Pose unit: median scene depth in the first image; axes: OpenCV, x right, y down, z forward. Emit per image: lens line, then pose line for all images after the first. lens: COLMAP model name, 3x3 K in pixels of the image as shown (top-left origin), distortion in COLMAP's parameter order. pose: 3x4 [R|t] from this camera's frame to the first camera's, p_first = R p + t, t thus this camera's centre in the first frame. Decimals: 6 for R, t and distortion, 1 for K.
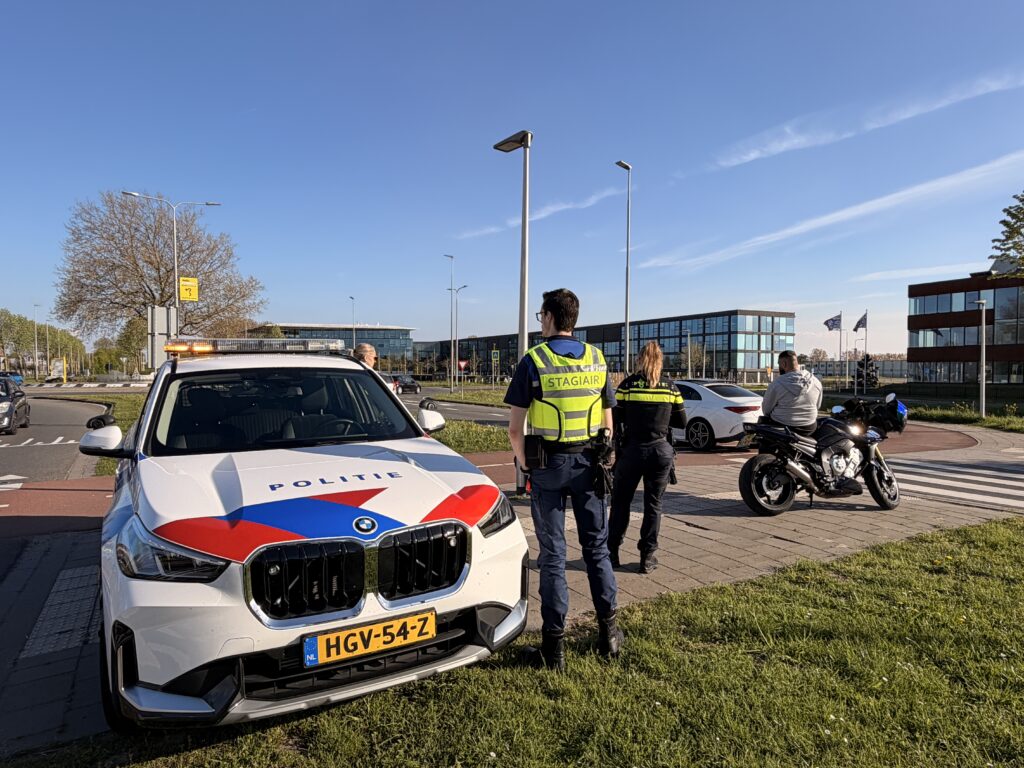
lens RADIAL K [[651.6, 0, 512.0], [0, 651.6, 384.0], [0, 0, 1]] dist [-0.060882, 0.000161]
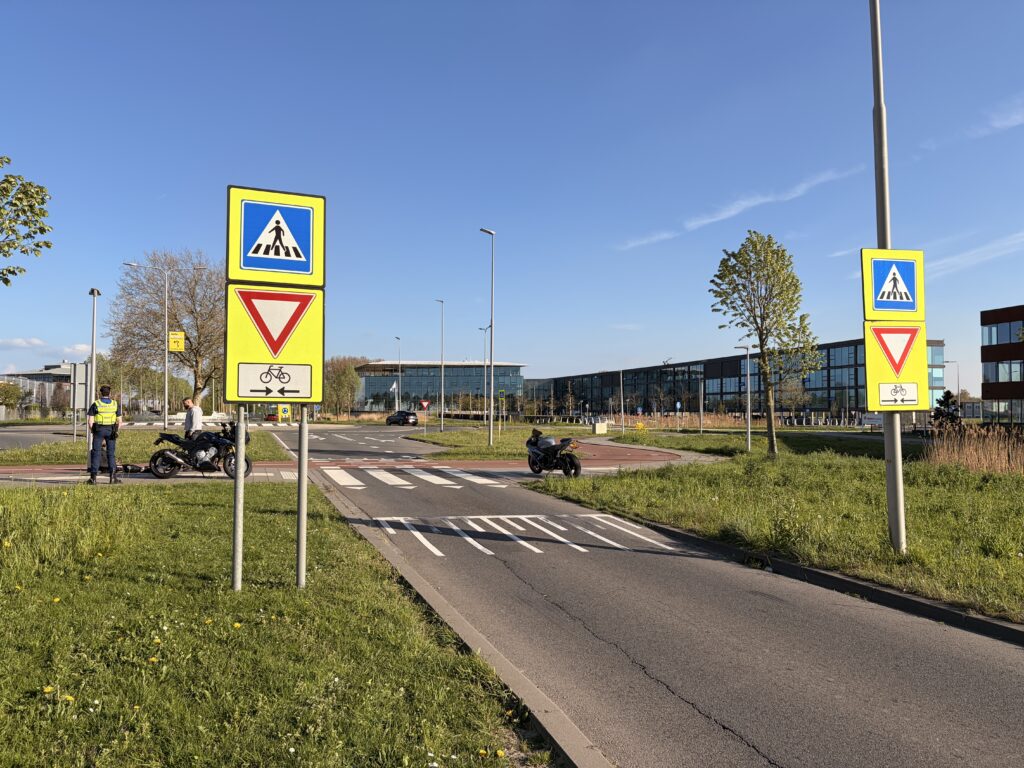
lens RADIAL K [[784.5, 0, 512.0], [0, 784.5, 384.0], [0, 0, 1]] dist [0.058016, 0.001113]
pose [[0.977915, -0.009080, -0.208806, 0.115966], [-0.002532, 0.998468, -0.055275, 0.003408], [0.208988, 0.054583, 0.976394, -0.107237]]
